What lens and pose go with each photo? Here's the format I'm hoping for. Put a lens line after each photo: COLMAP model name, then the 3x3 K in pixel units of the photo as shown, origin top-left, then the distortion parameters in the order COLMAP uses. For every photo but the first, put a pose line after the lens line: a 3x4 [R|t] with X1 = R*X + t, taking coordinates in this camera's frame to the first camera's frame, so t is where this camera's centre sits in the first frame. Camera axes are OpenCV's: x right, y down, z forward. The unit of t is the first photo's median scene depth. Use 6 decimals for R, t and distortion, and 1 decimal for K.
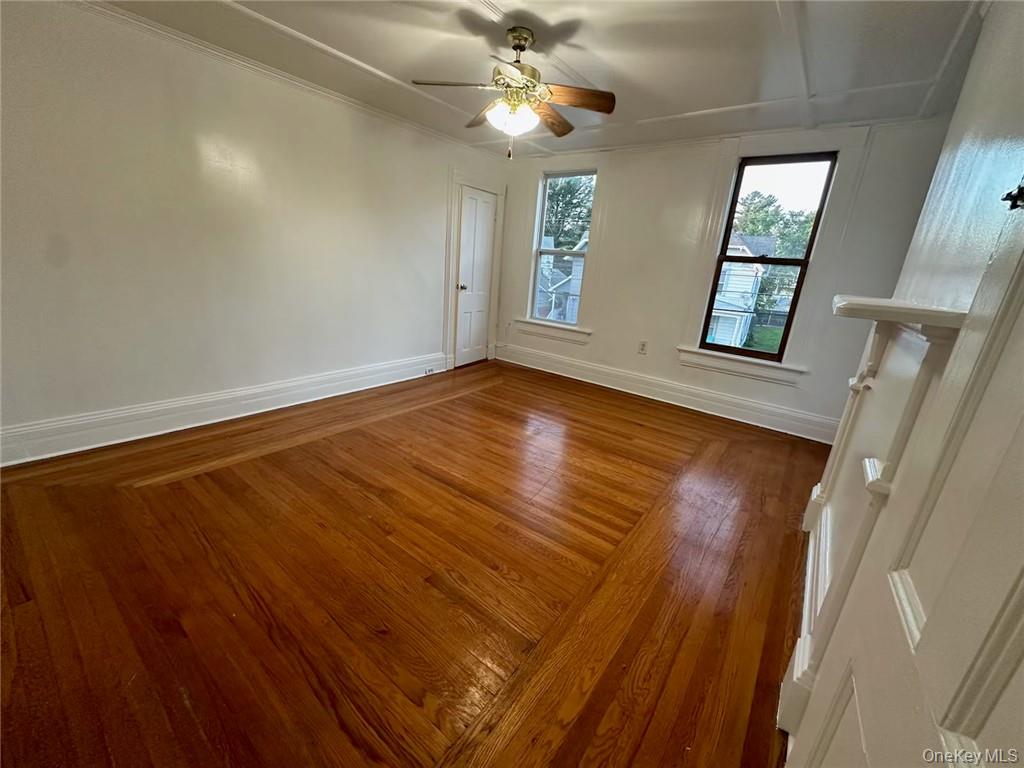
lens RADIAL K [[410.1, 0, 512.3], [0, 410.1, 386.6], [0, 0, 1]] dist [0.001633, -0.000033]
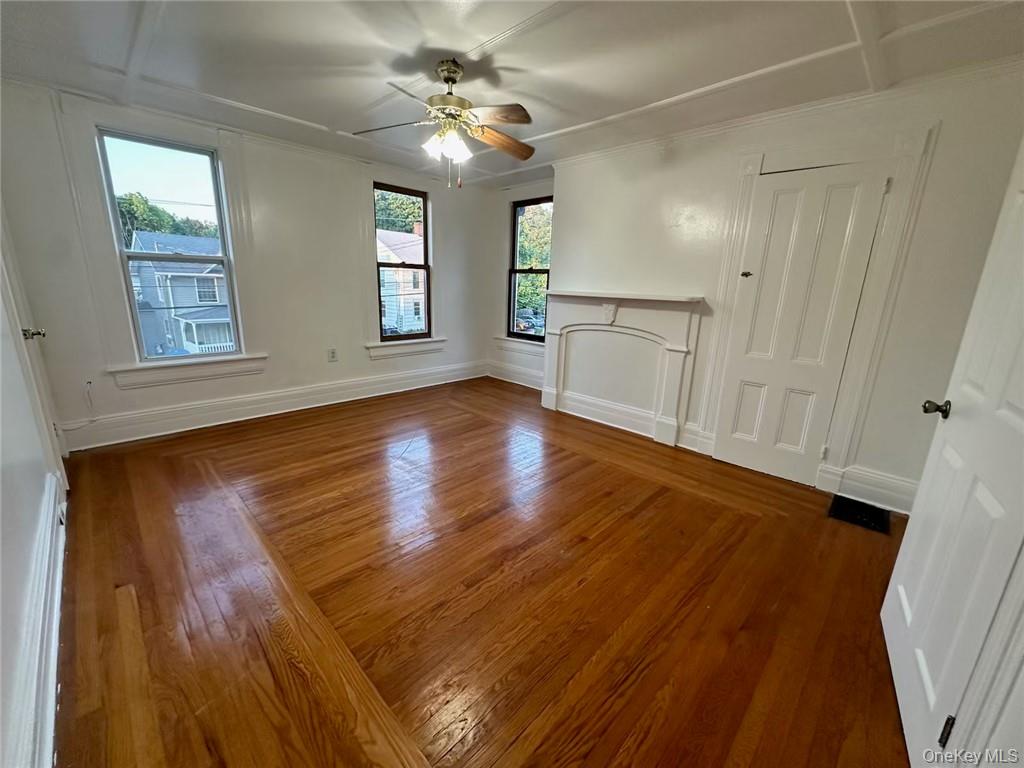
lens RADIAL K [[410.1, 0, 510.6], [0, 410.1, 385.2], [0, 0, 1]] dist [0.001633, -0.000033]
pose [[0.126531, -0.308931, 0.942630, -0.616572], [0.275897, 0.923733, 0.265704, -0.184157], [-0.952823, 0.226449, 0.202114, 0.437781]]
